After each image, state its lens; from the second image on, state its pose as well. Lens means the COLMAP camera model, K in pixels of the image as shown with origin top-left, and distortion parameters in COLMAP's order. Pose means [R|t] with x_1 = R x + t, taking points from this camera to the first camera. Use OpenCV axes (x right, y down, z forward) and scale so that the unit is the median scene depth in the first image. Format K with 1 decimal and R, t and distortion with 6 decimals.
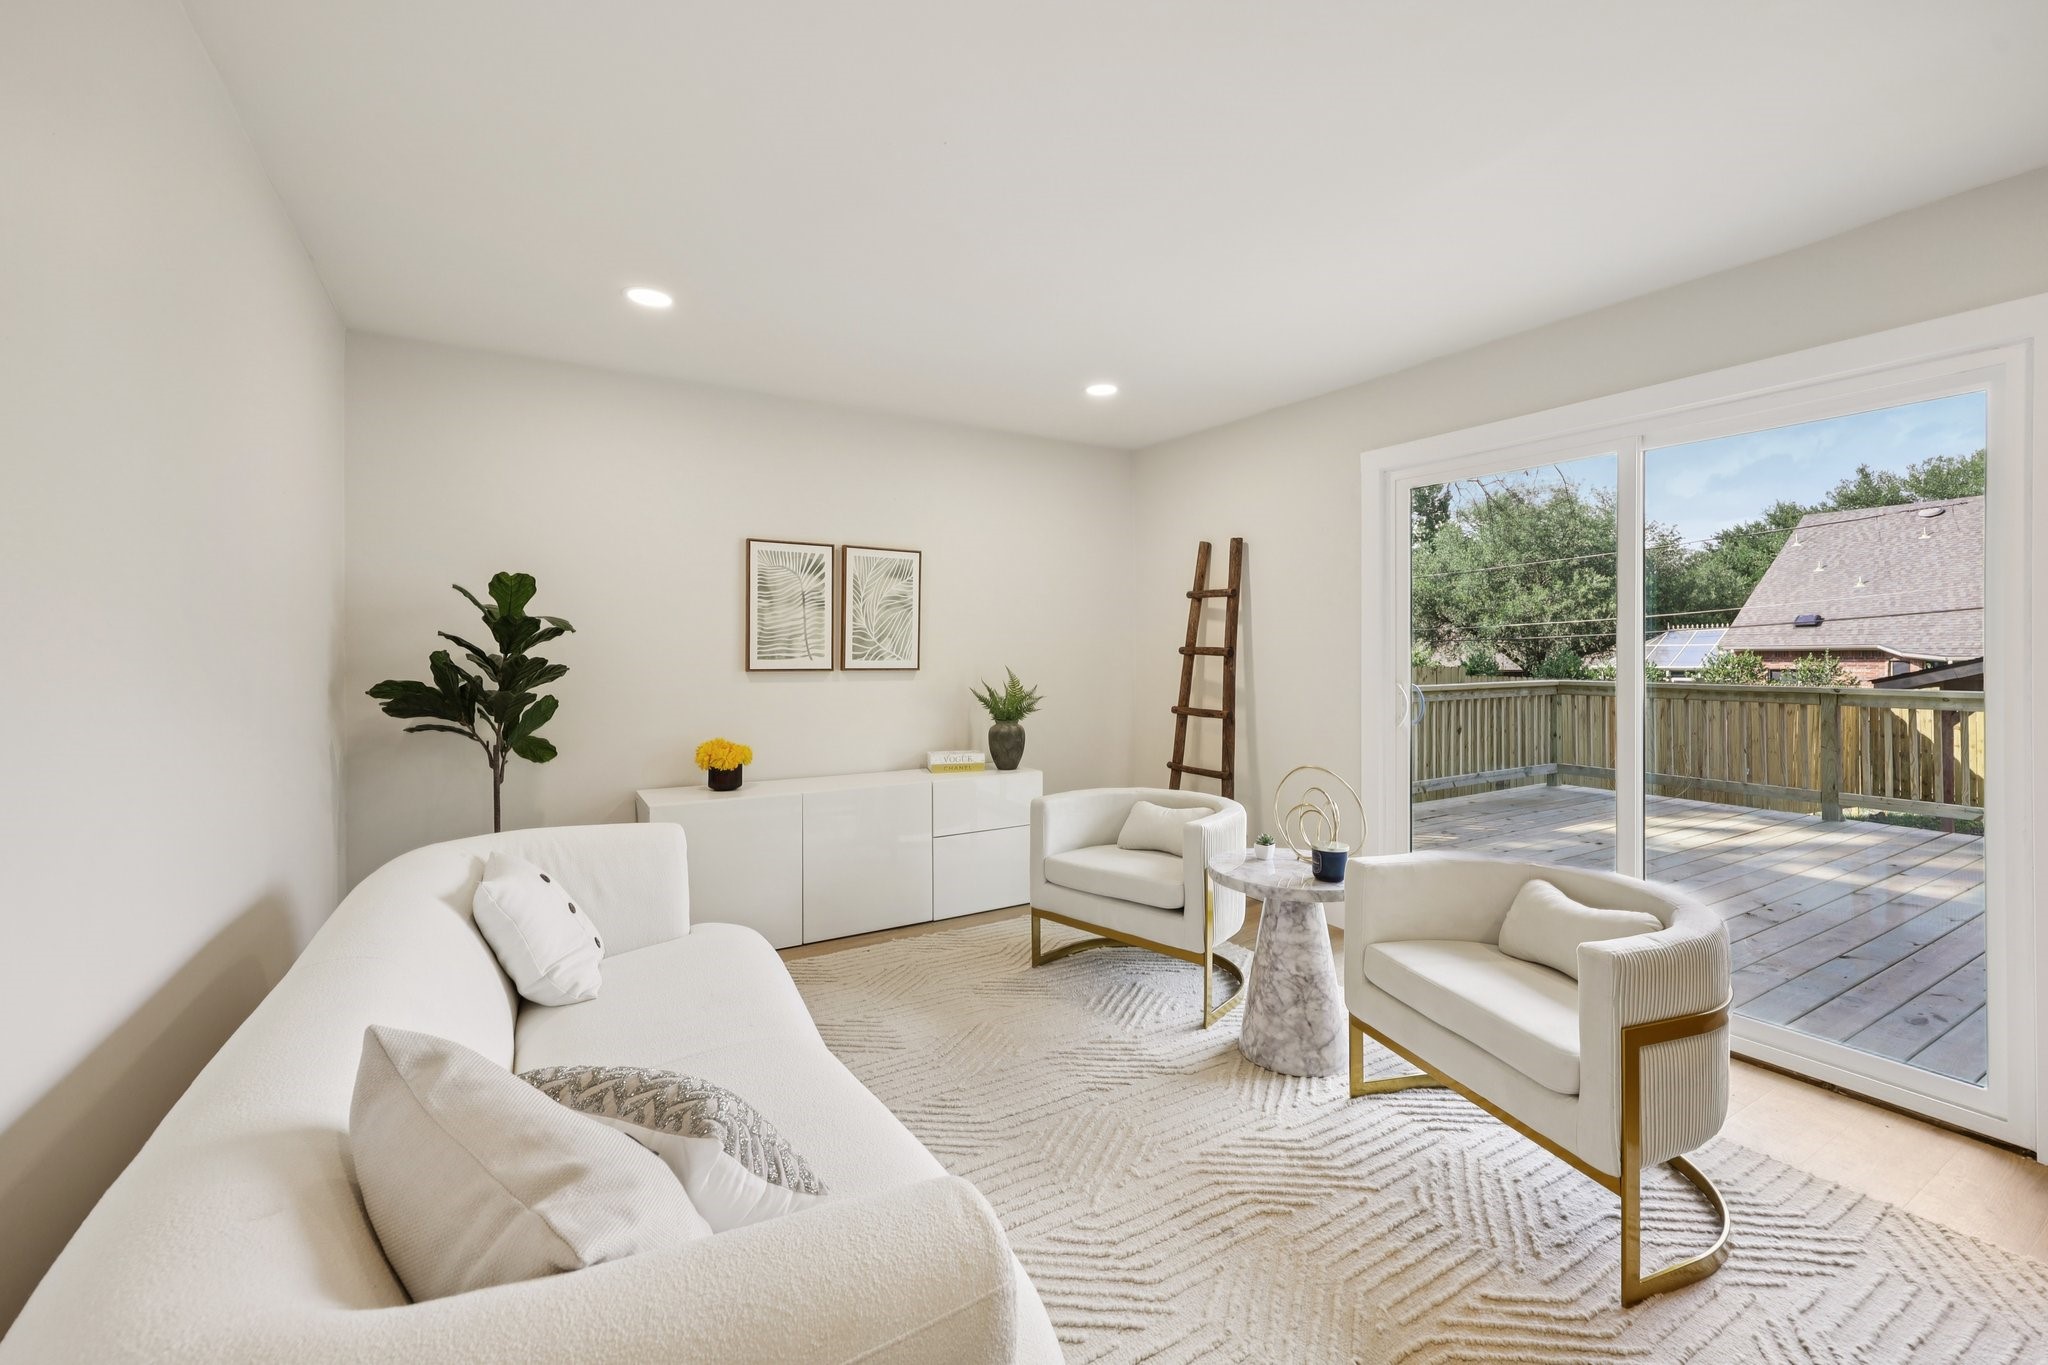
lens RADIAL K [[843.6, 0, 1019.6], [0, 843.6, 657.6], [0, 0, 1]] dist [0.003832, 0.000449]
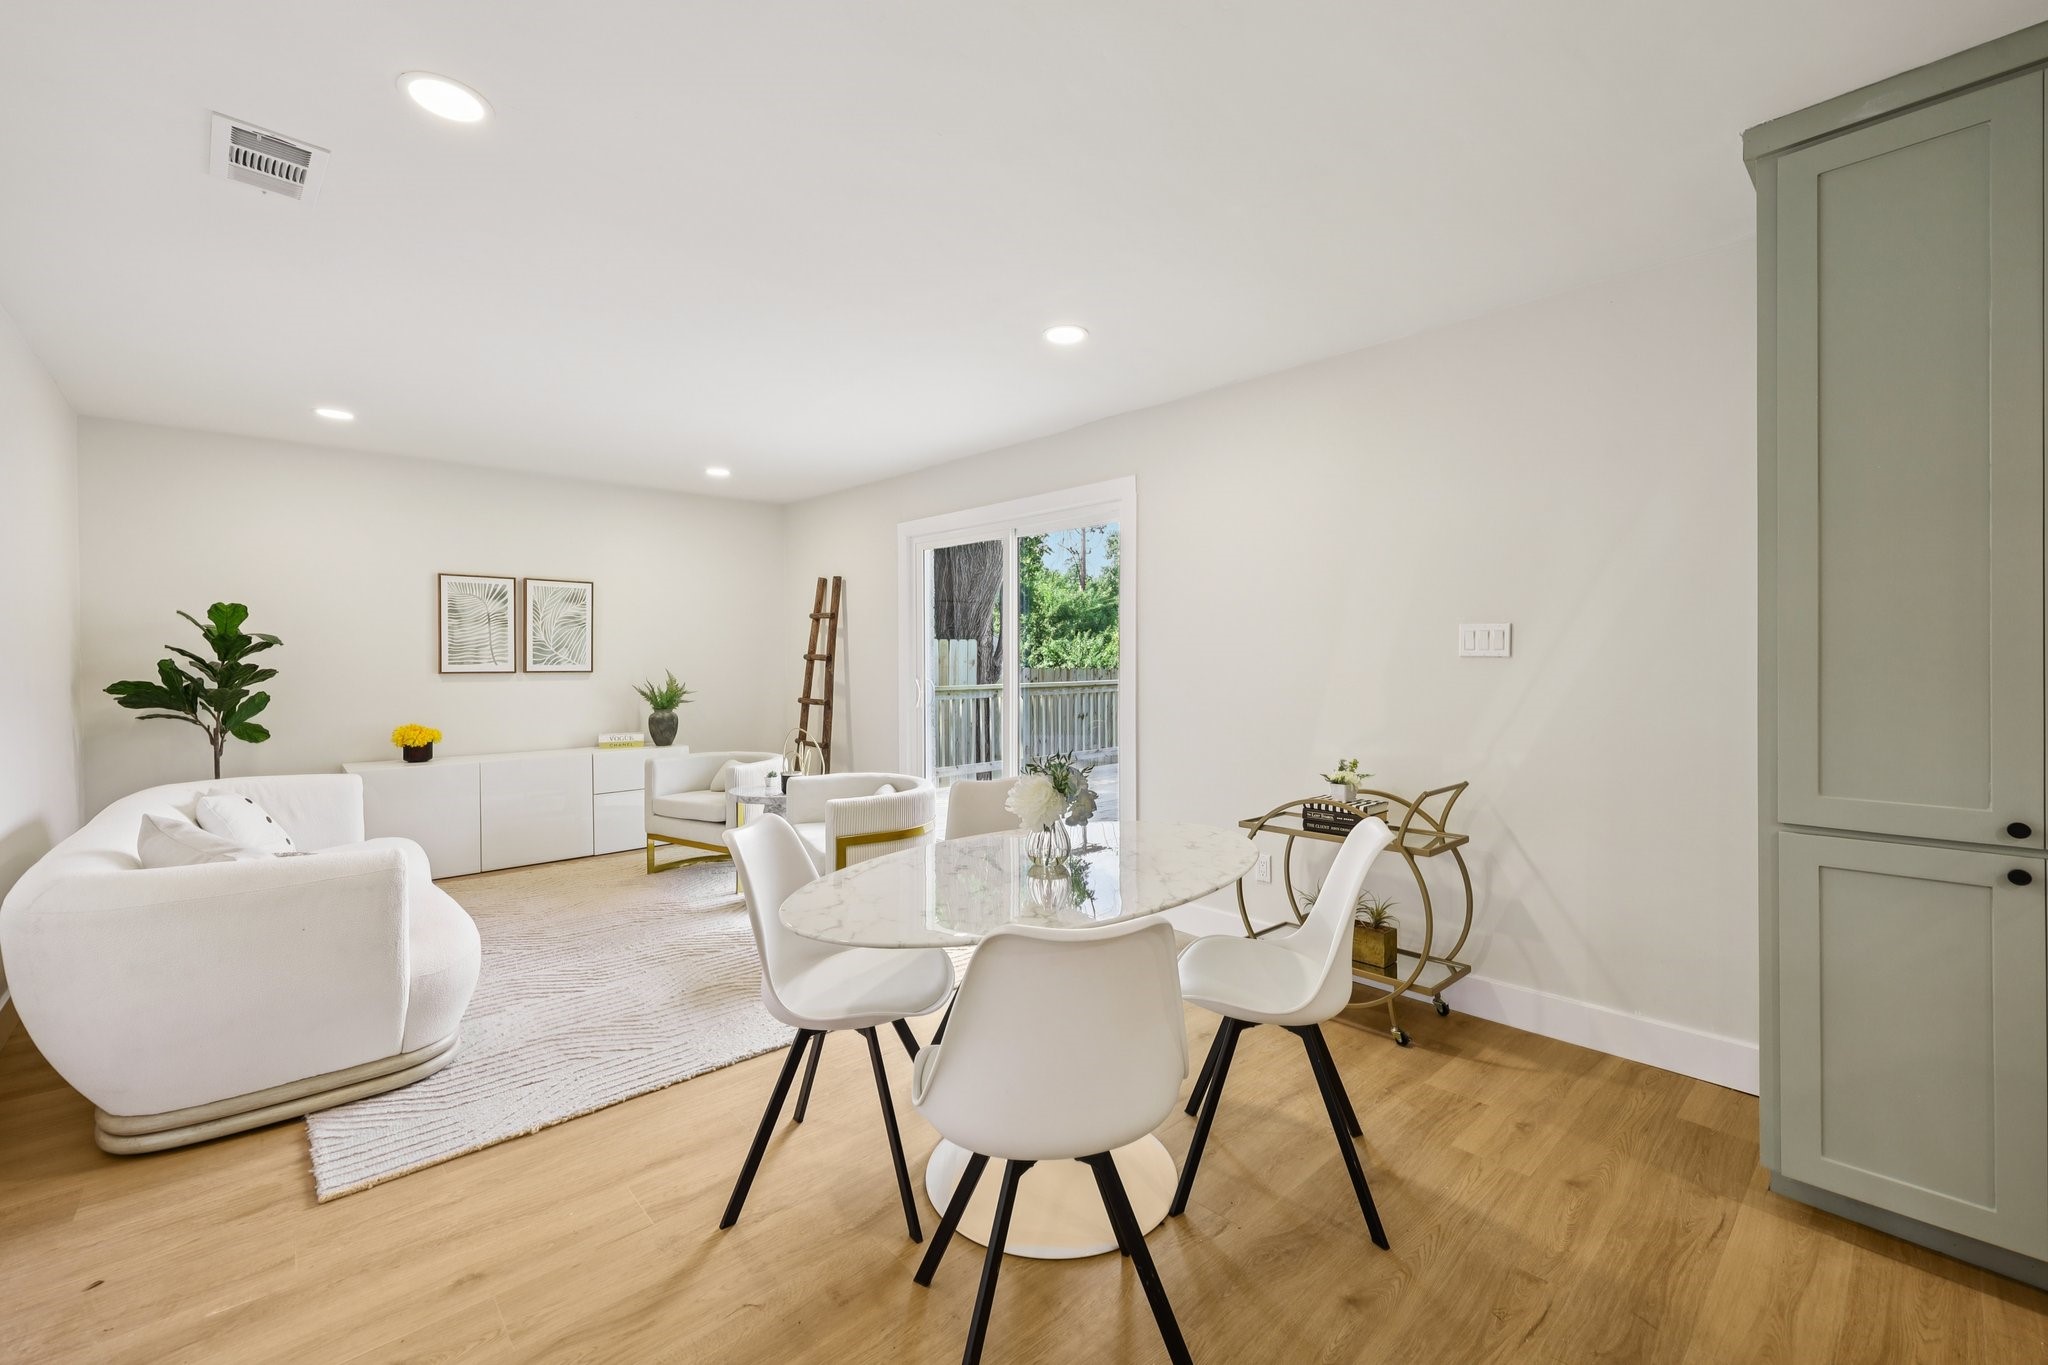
lens RADIAL K [[843.6, 0, 1019.0], [0, 843.6, 671.8], [0, 0, 1]] dist [0.003832, 0.000449]
pose [[0.981034, -0.005902, 0.193747, 0.331401], [0.003571, 0.999917, 0.012380, 0.000154], [-0.193804, -0.011453, 0.980973, -0.505115]]
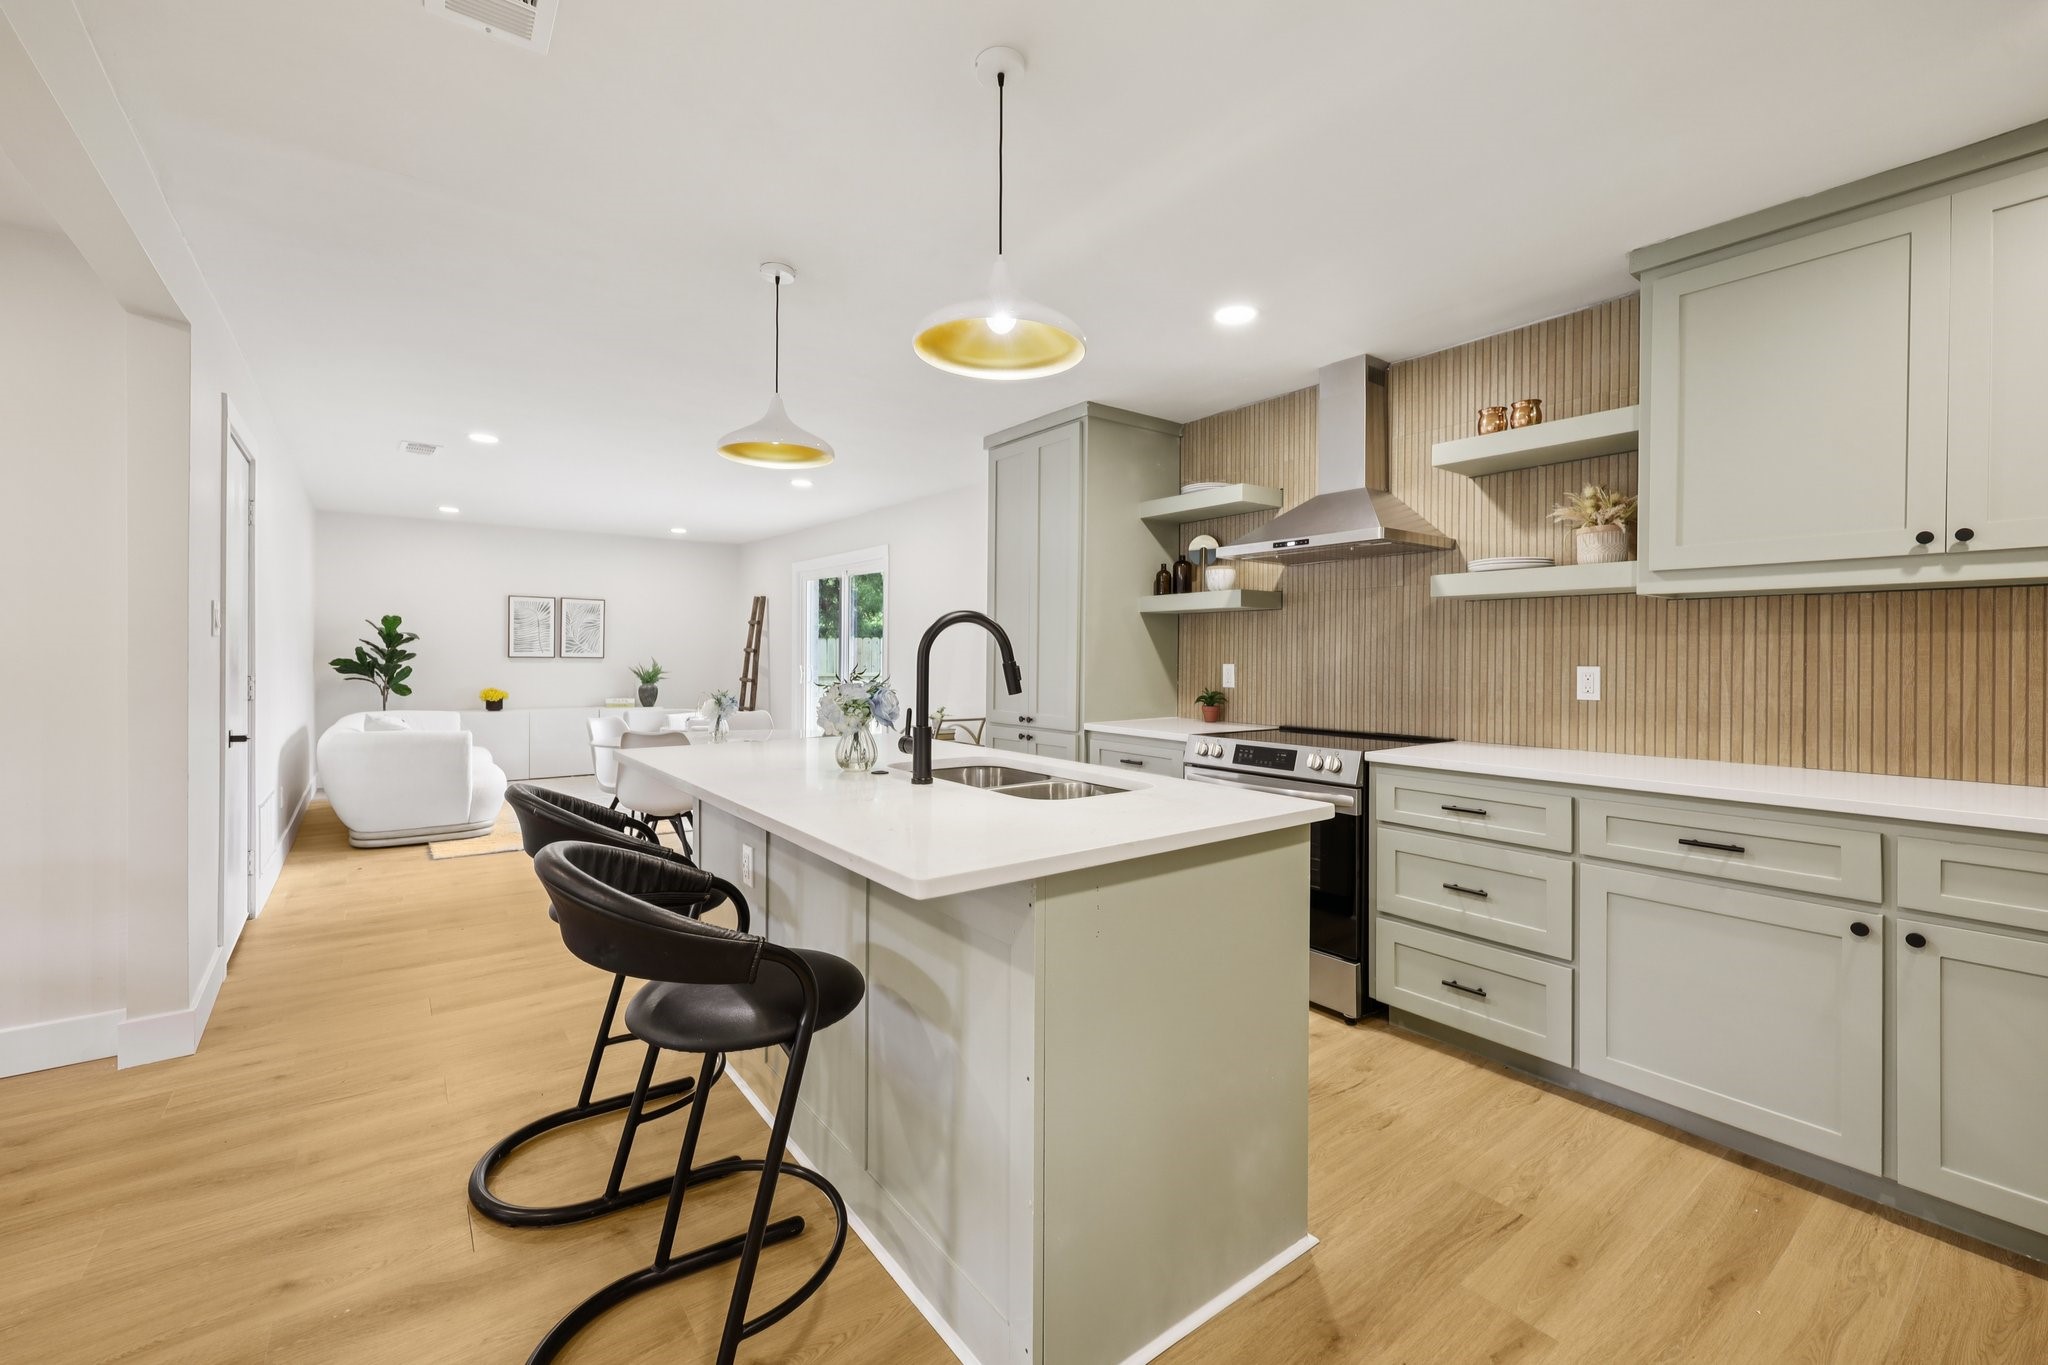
lens RADIAL K [[843.6, 0, 1011.7], [0, 843.6, 667.8], [0, 0, 1]] dist [0.003832, 0.000449]
pose [[0.995418, 0.007878, 0.095294, 0.790606], [-0.008964, 0.999900, 0.010981, 0.007965], [-0.095198, -0.011785, 0.995389, -1.331709]]
